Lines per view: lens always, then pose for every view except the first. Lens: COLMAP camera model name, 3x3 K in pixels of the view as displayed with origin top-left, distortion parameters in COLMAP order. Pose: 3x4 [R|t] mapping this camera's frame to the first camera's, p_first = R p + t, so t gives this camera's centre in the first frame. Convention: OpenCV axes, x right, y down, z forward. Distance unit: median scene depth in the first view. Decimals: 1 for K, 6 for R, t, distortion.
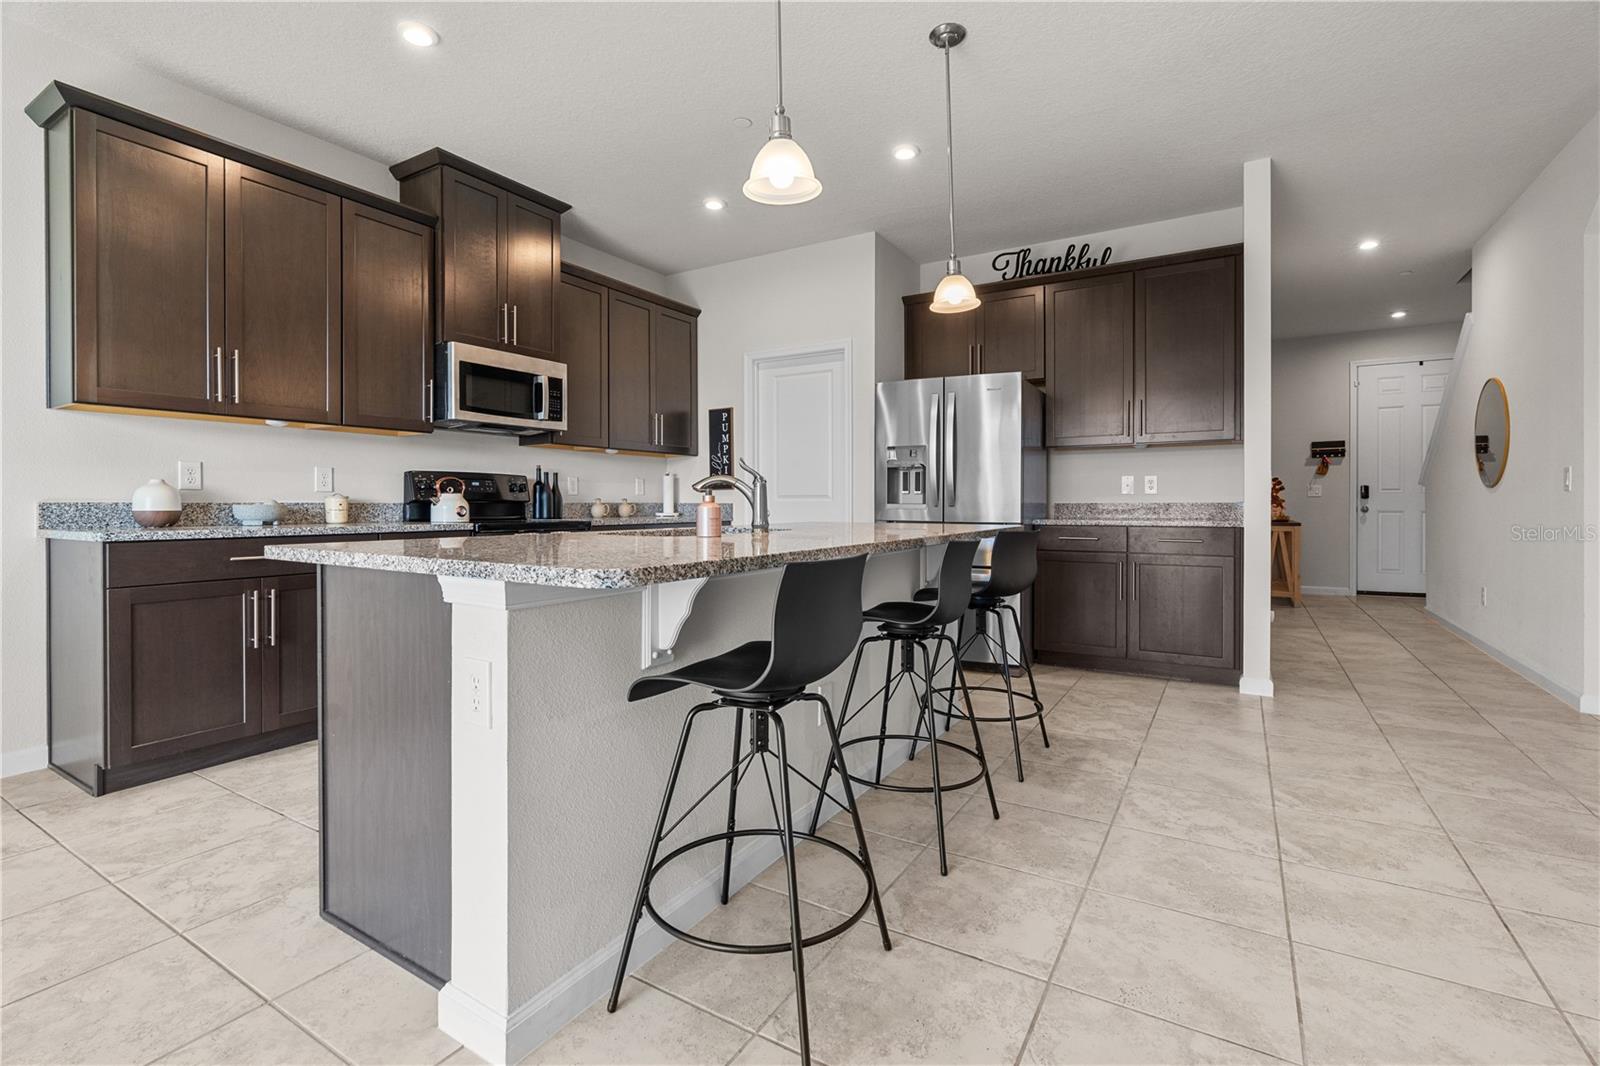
lens RADIAL K [[734.2, 0, 792.7], [0, 734.2, 498.7], [0, 0, 1]] dist [-0.007400, 0.003616]
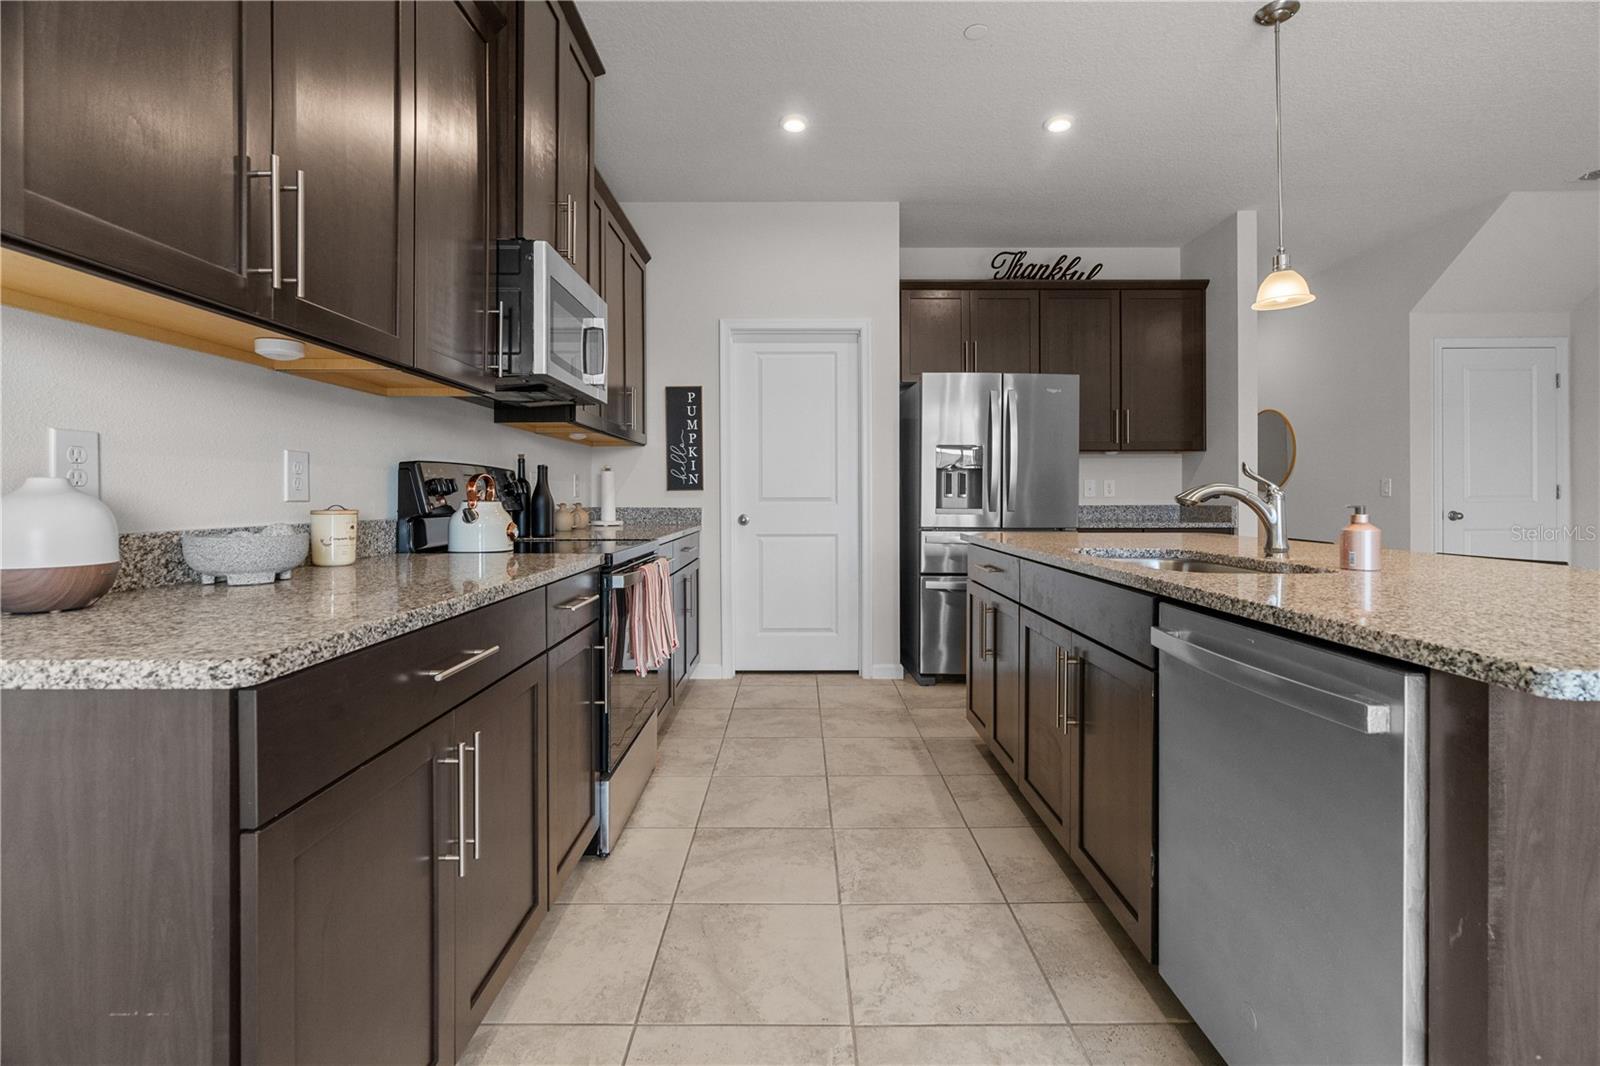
lens RADIAL K [[734.2, 0, 802.1], [0, 734.2, 492.6], [0, 0, 1]] dist [-0.007400, 0.003616]
pose [[0.850956, 0.001279, 0.525236, -0.493651], [-0.002334, 0.999996, 0.001347, -0.013704], [-0.525232, -0.002372, 0.850956, 0.328878]]
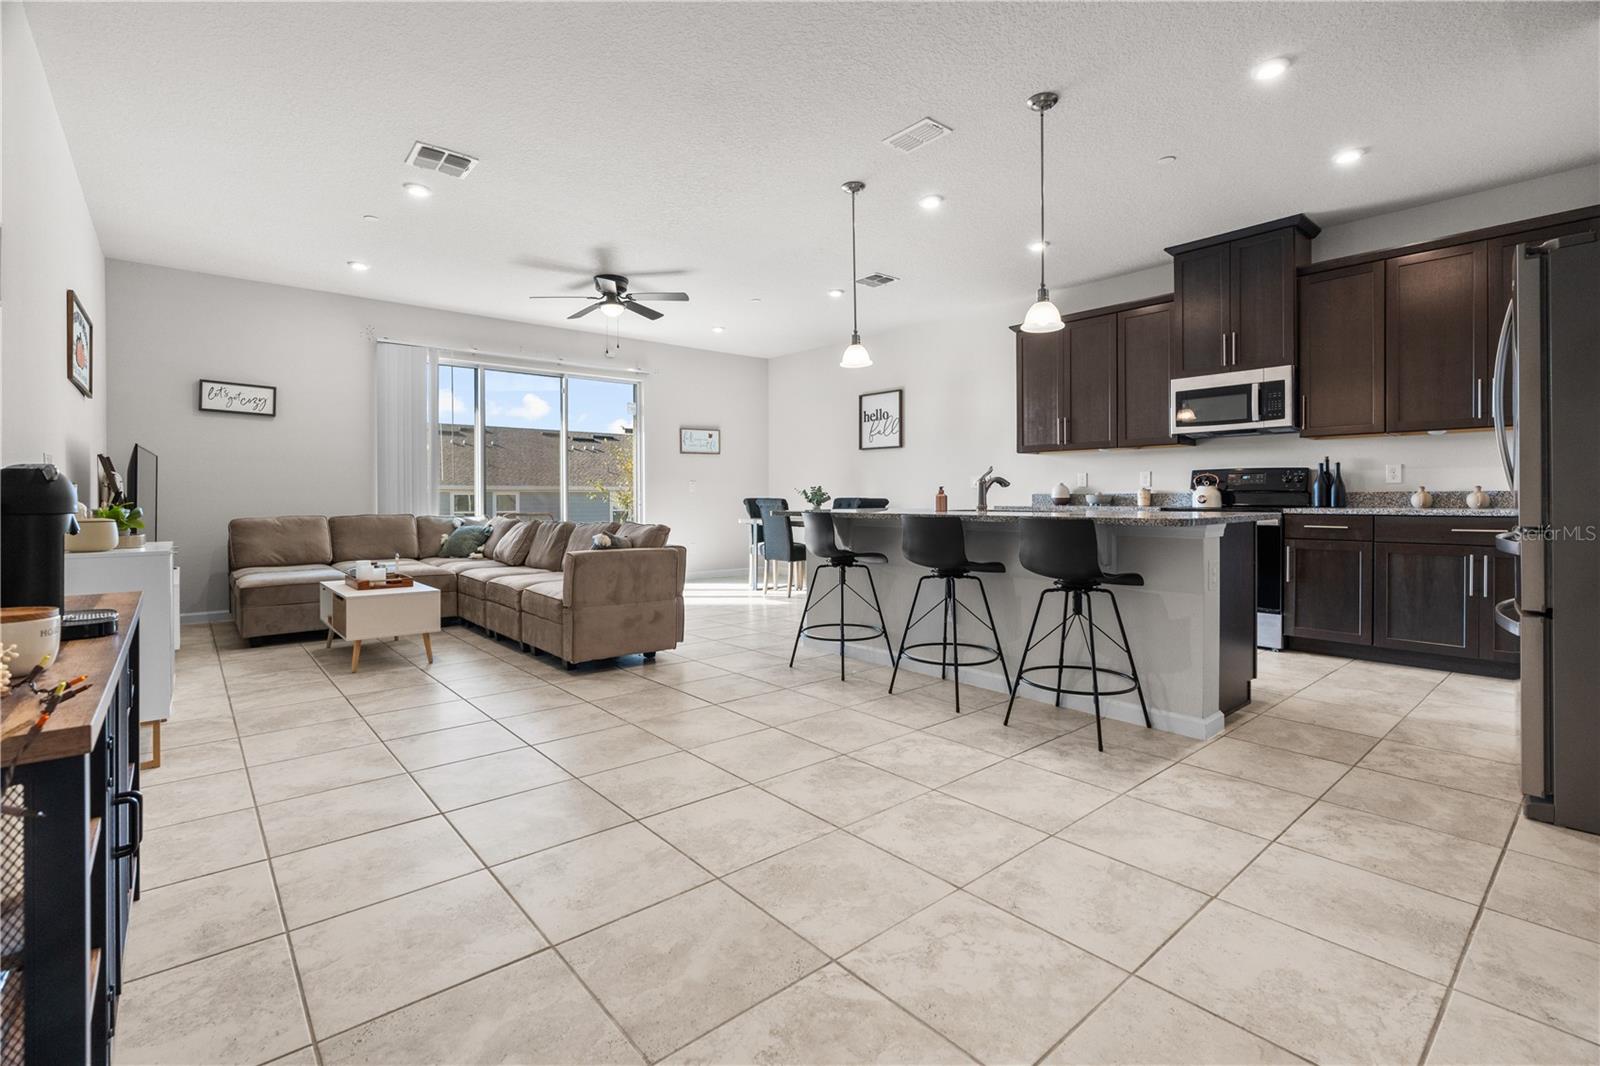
lens RADIAL K [[734.2, 0, 800.2], [0, 734.2, 502.1], [0, 0, 1]] dist [-0.007400, 0.003616]
pose [[-0.315060, 0.010136, -0.949018, 0.932200], [0.011189, 0.999913, 0.006965, 0.004534], [0.949006, -0.008424, -0.315146, 0.636189]]
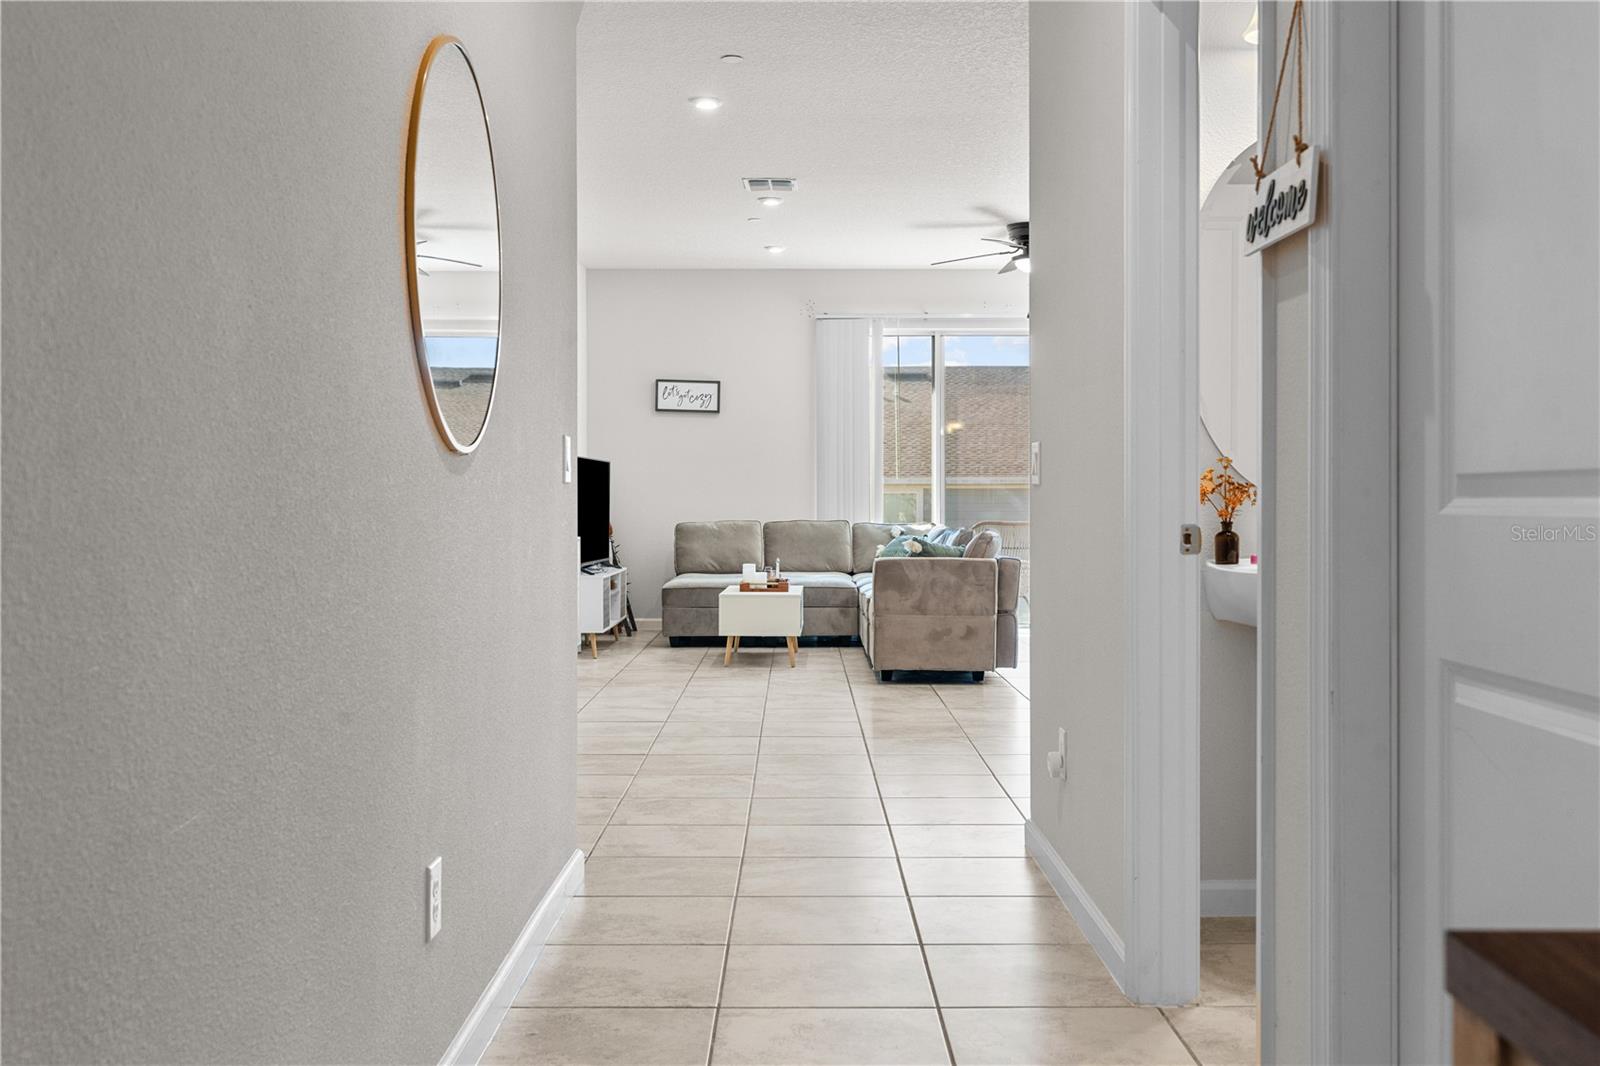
lens RADIAL K [[1558.1, 0, 806.8], [0, 1558.1, 519.9], [0, 0, 1]] dist [0.024499, 0.000000]
pose [[-0.851579, 0.011449, -0.524102, 1.232766], [0.008119, 0.999930, 0.008650, 0.006161], [0.524164, 0.003111, -0.851612, 1.666980]]
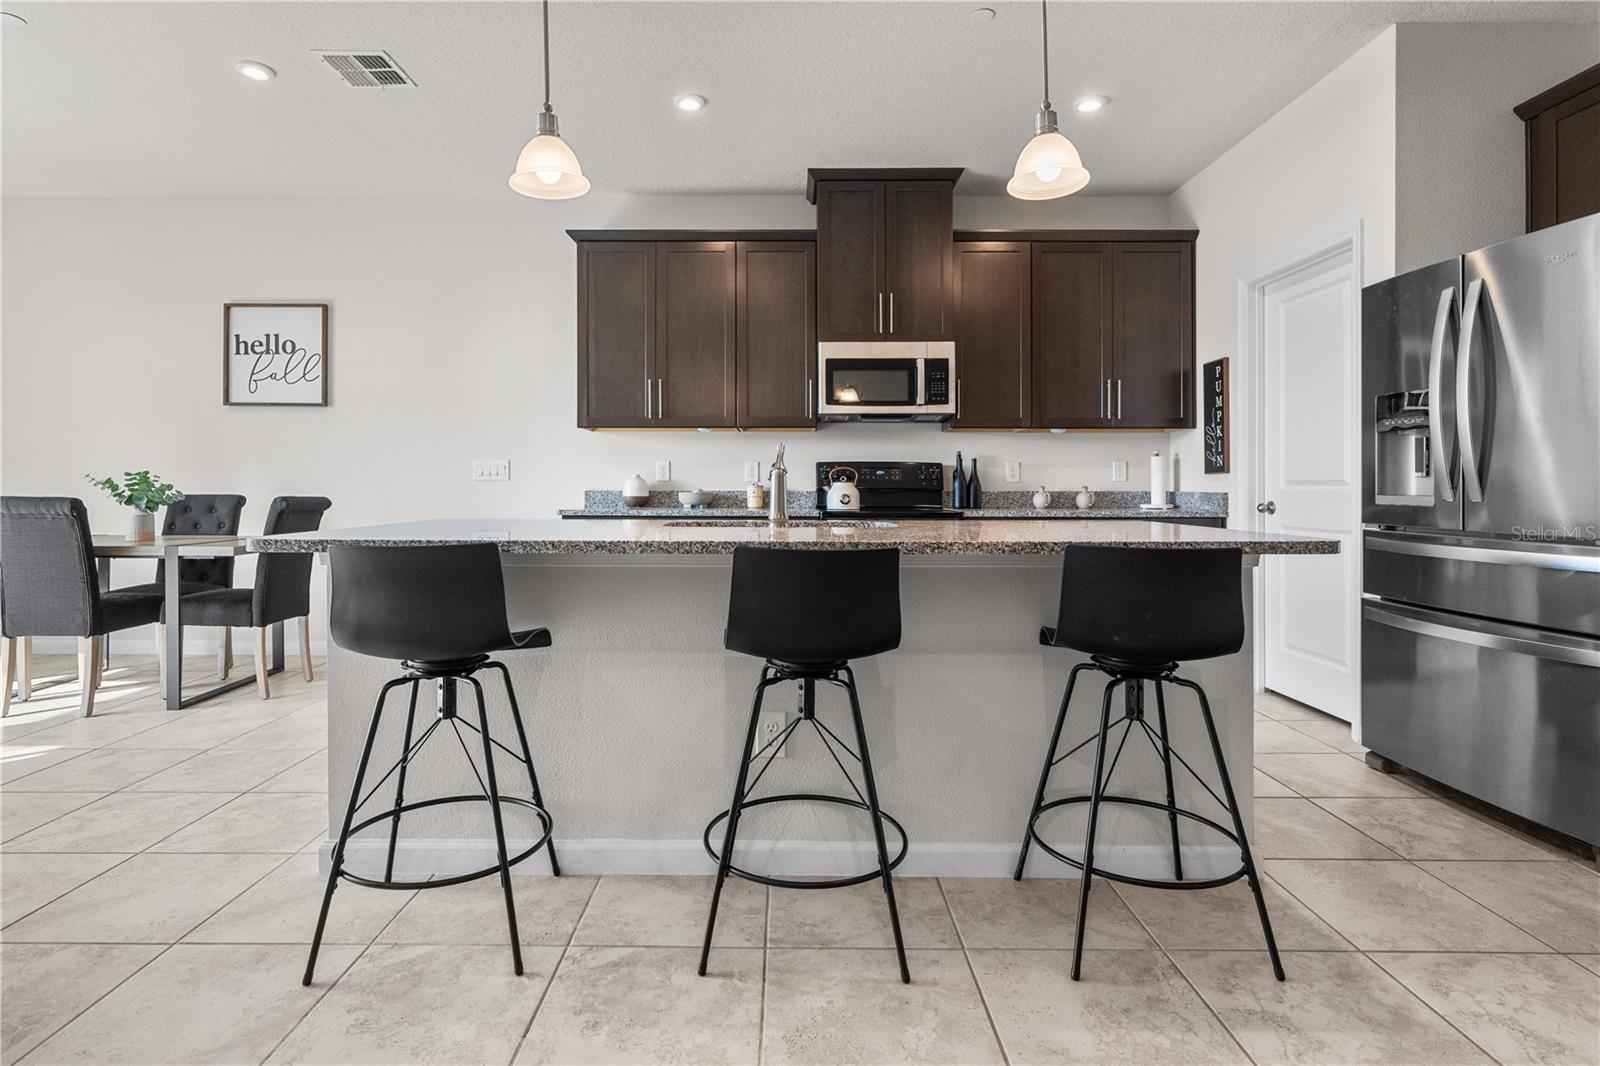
lens RADIAL K [[800.3, 0, 779.9], [0, 800.3, 490.1], [0, 0, 1]] dist [-0.006188, 0.002842]
pose [[0.511310, 0.003917, -0.859387, 0.437956], [0.002388, 0.999979, 0.005978, -0.002456], [0.859393, -0.005109, 0.511290, 0.286716]]
